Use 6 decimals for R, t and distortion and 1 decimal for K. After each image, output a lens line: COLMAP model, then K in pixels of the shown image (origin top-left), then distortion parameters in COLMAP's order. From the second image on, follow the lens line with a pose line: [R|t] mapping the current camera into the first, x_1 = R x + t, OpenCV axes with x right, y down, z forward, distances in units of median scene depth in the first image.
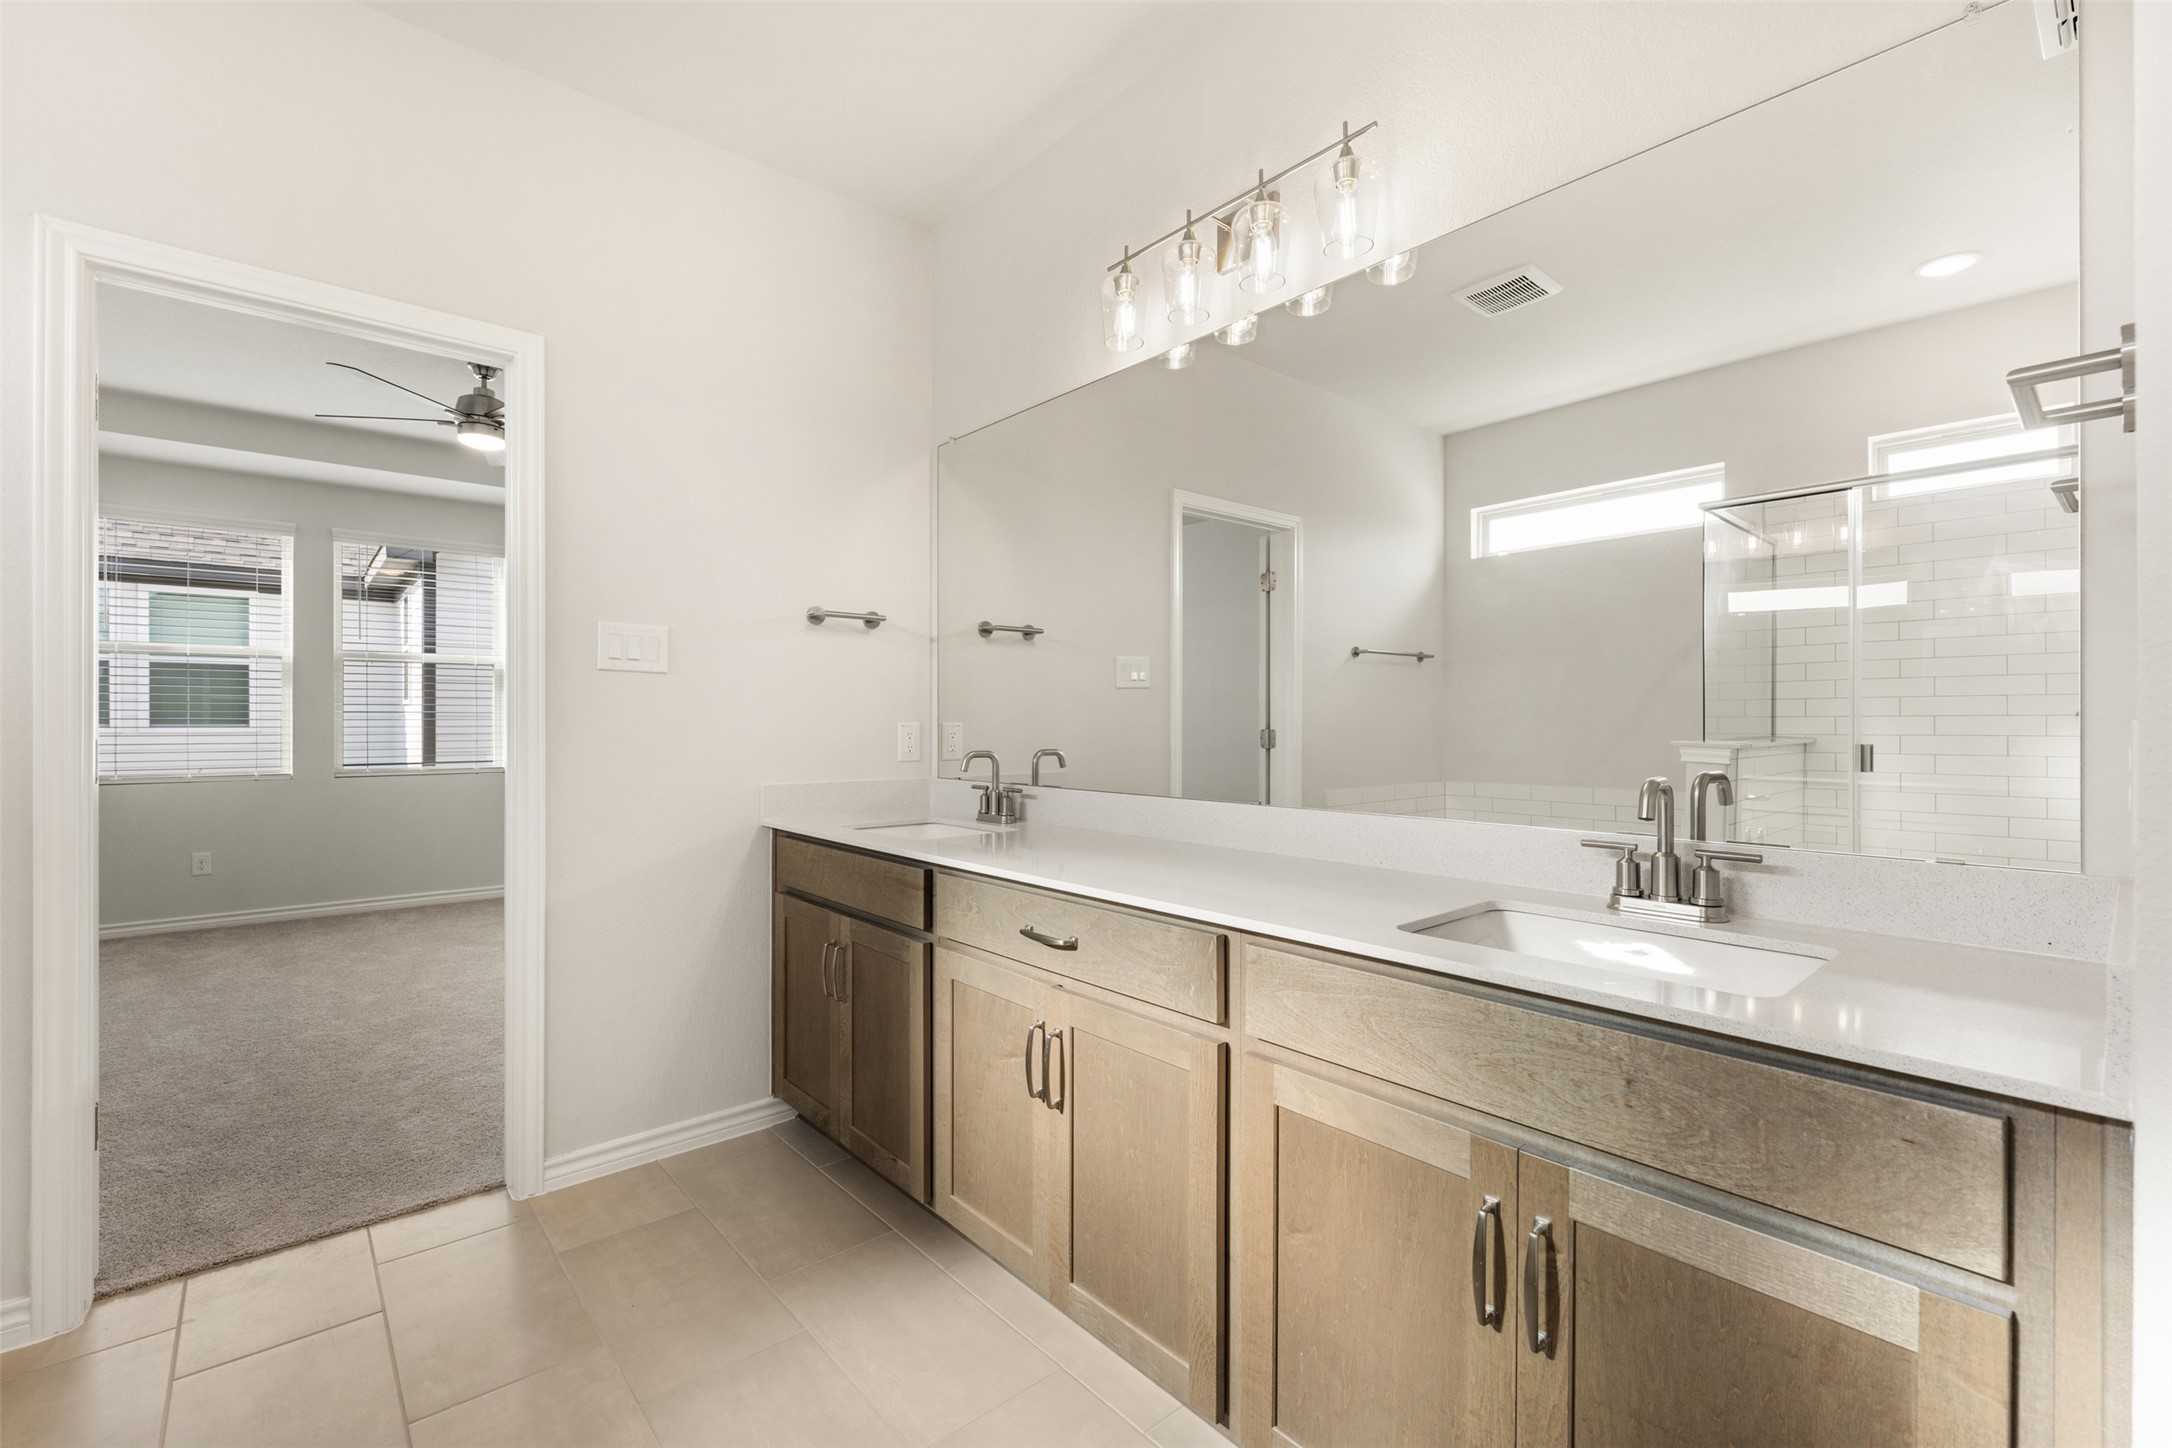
lens RADIAL K [[926.2, 0, 1086.0], [0, 926.2, 712.2], [0, 0, 1]] dist [0.001509, 0.000416]
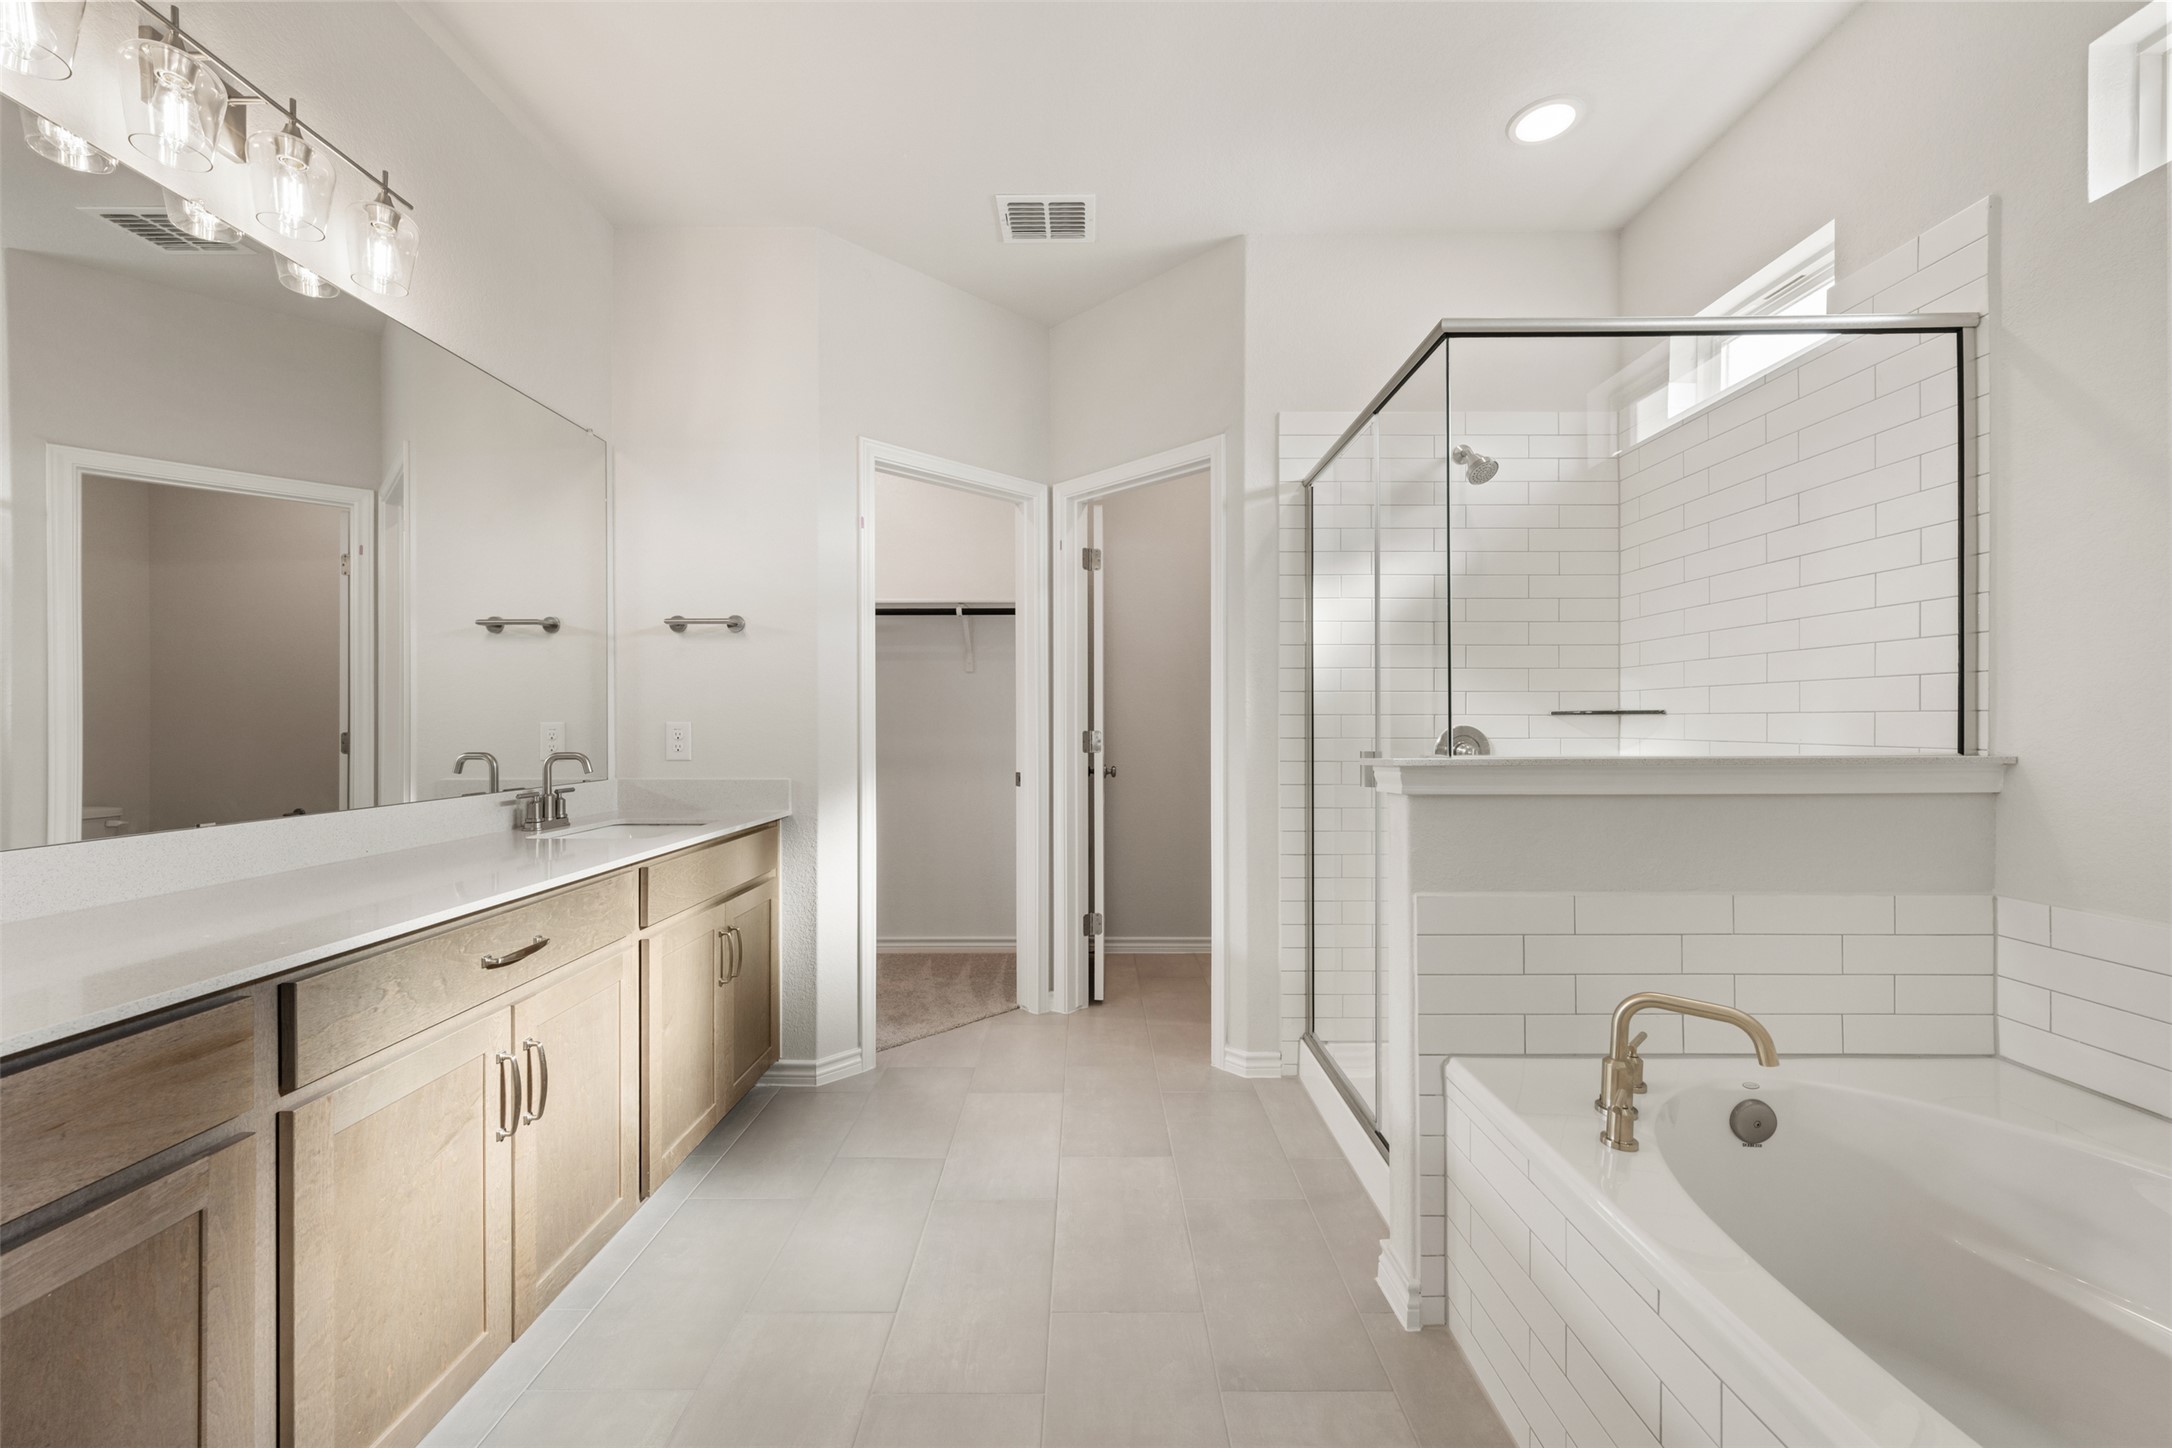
lens RADIAL K [[863.9, 0, 1089.4], [0, 863.9, 723.6], [0, 0, 1]] dist [-0.001898, 0.000197]
pose [[-0.735980, 0.002710, 0.676998, -0.976138], [0.002470, 0.999996, -0.001318, 0.015210], [-0.676999, 0.000702, -0.735983, 1.161783]]
